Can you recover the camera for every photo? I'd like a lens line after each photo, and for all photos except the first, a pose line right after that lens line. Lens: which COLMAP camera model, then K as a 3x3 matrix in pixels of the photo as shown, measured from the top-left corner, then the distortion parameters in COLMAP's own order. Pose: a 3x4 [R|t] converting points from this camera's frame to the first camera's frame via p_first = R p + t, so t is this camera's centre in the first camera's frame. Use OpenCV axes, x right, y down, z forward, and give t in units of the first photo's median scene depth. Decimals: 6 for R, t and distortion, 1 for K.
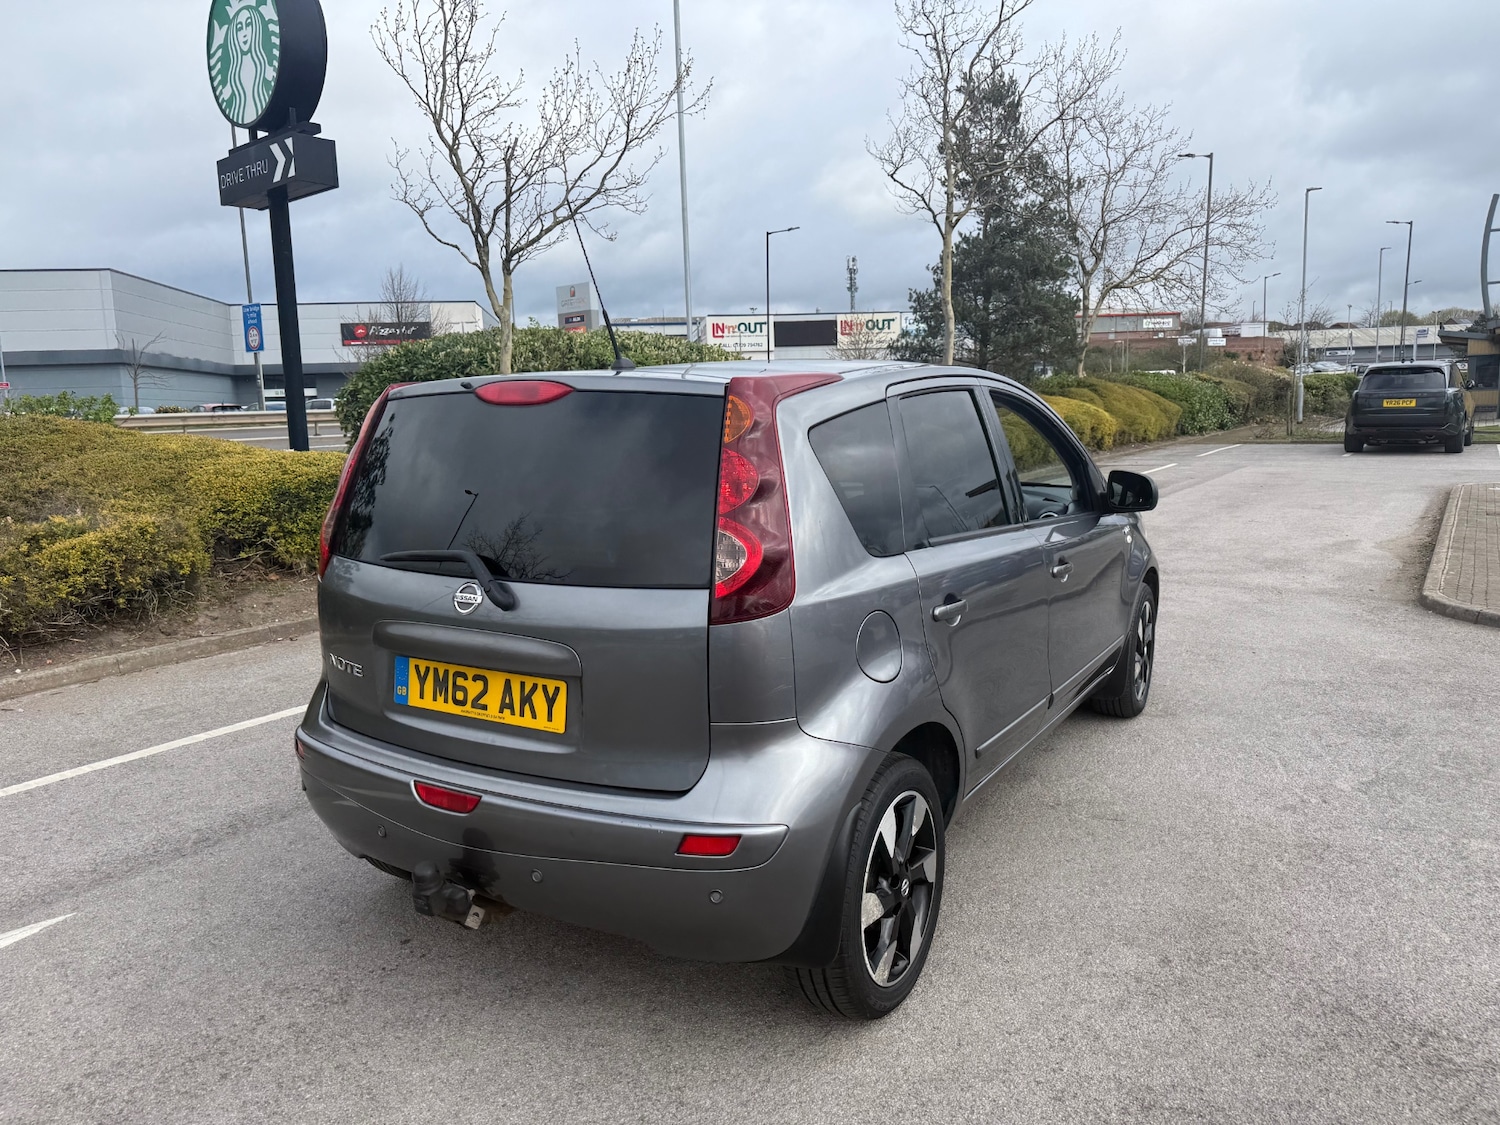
lens RADIAL K [[1061.6, 0, 755.8], [0, 1061.6, 582.3], [0, 0, 1]] dist [0.044486, -0.058593]
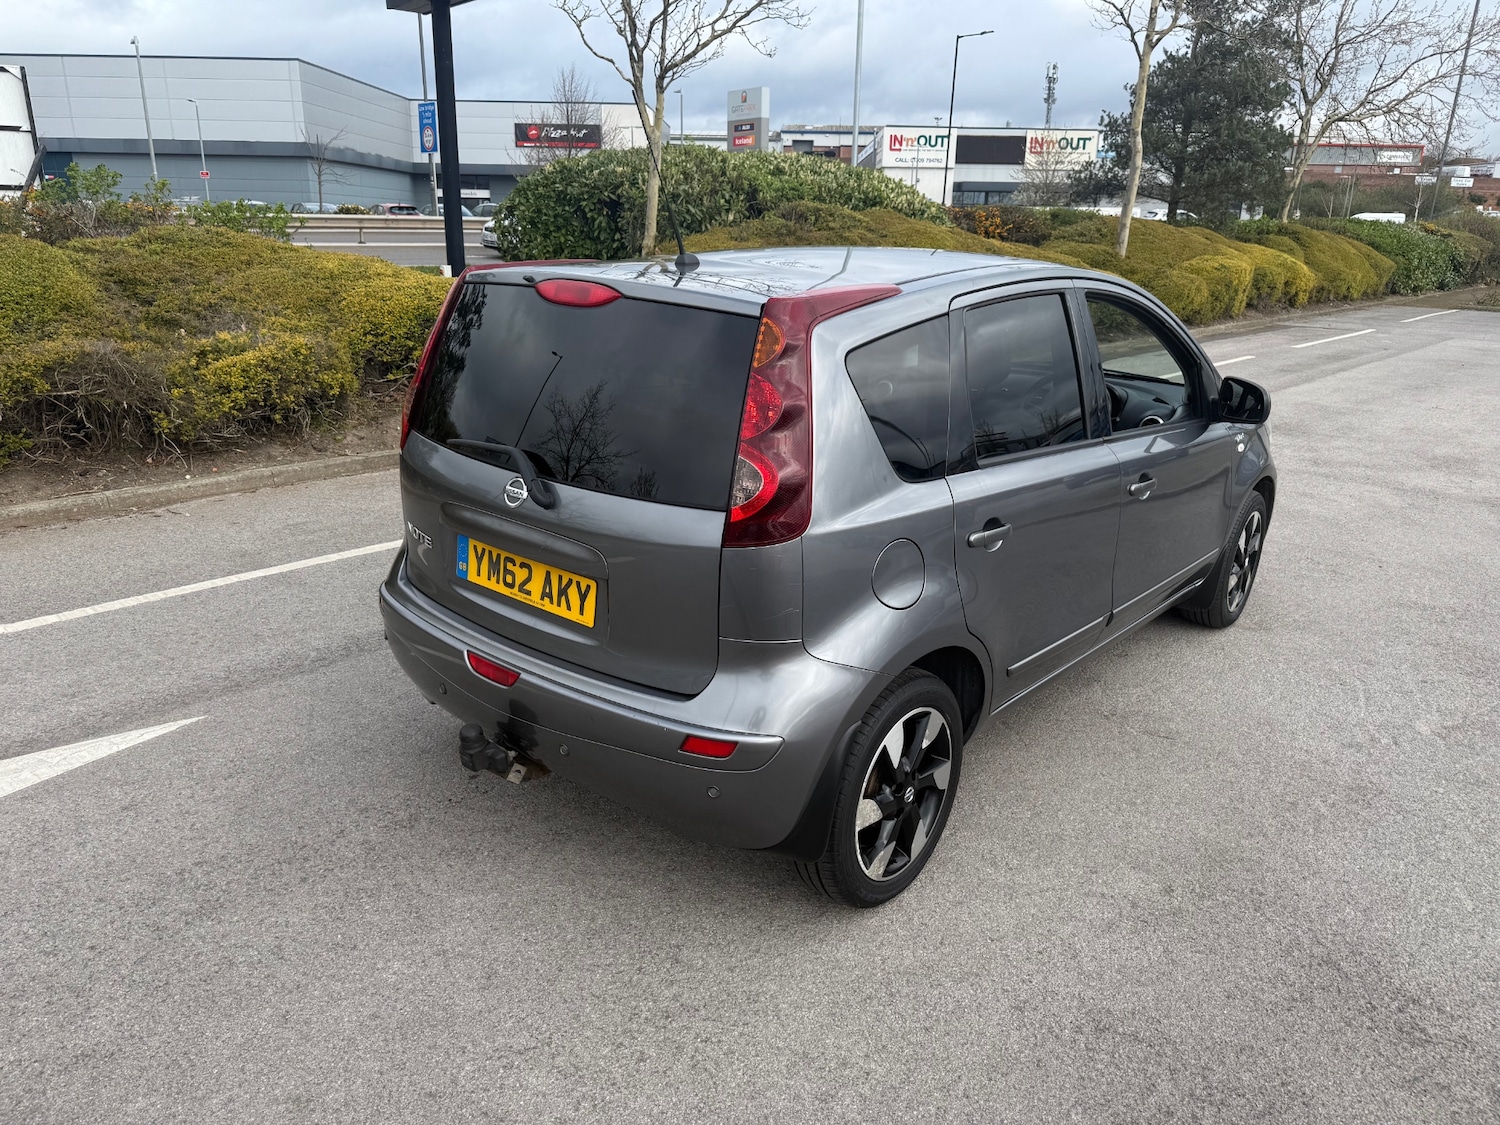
lens RADIAL K [[1061.6, 0, 755.6], [0, 1061.6, 580.7], [0, 0, 1]] dist [0.044486, -0.058593]
pose [[0.985792, 0.097008, -0.137124, 0.096259], [-0.073306, 0.982988, 0.168406, -0.075391], [0.151128, -0.155961, 0.976133, -0.015484]]
